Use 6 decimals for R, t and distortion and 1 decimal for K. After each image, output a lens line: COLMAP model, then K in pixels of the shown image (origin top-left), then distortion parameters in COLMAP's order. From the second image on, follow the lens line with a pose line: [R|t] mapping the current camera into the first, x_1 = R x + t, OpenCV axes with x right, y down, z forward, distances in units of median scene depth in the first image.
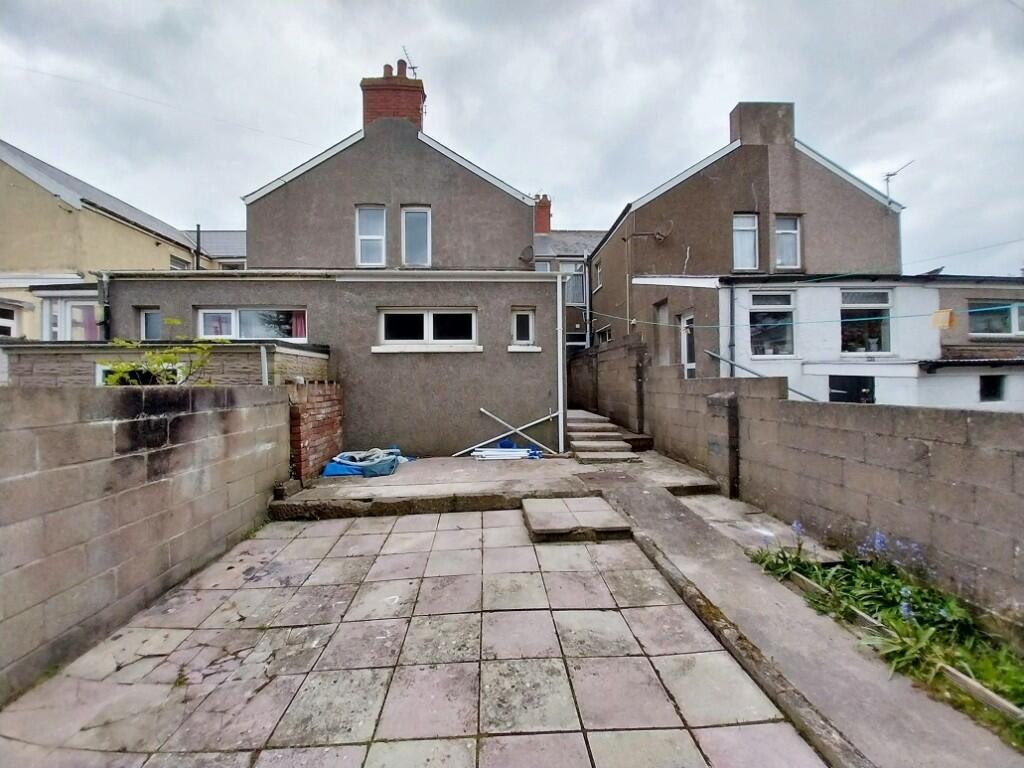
lens RADIAL K [[405.9, 0, 510.6], [0, 405.9, 381.0], [0, 0, 1]] dist [0.001607, -0.006320]
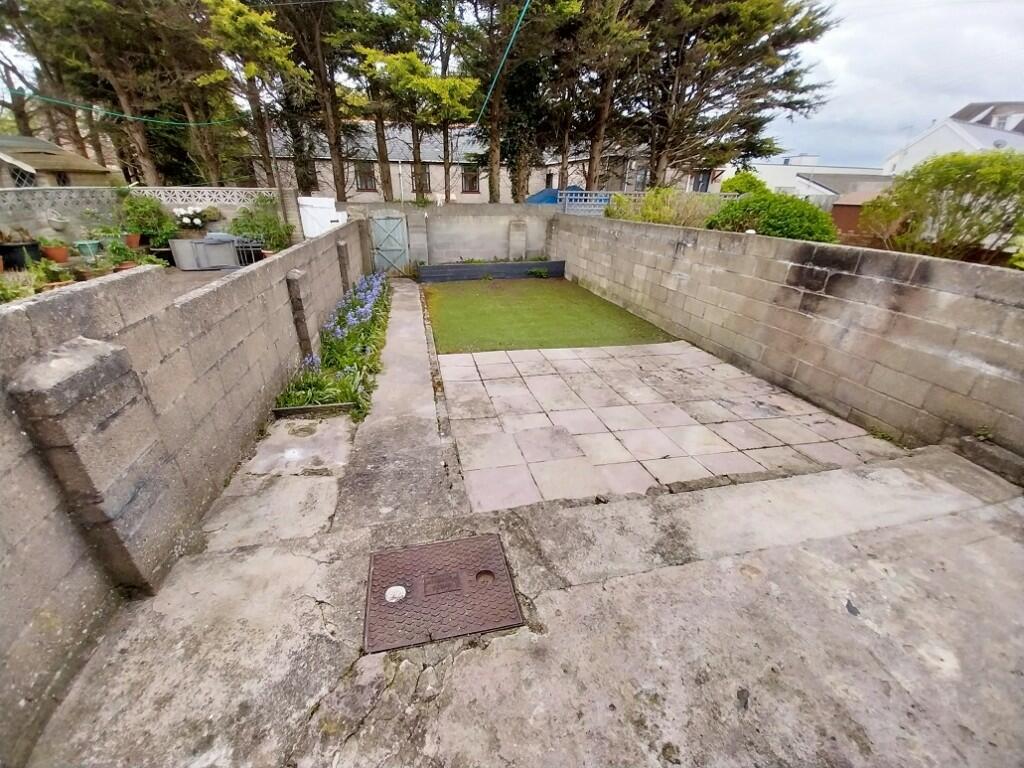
lens RADIAL K [[405.9, 0, 505.5], [0, 405.9, 385.2], [0, 0, 1]] dist [0.001607, -0.006320]
pose [[-0.988982, 0.064111, -0.133430, 0.369704], [0.001734, 0.906309, 0.422611, -0.128986], [0.148023, 0.417724, -0.896435, 2.157696]]
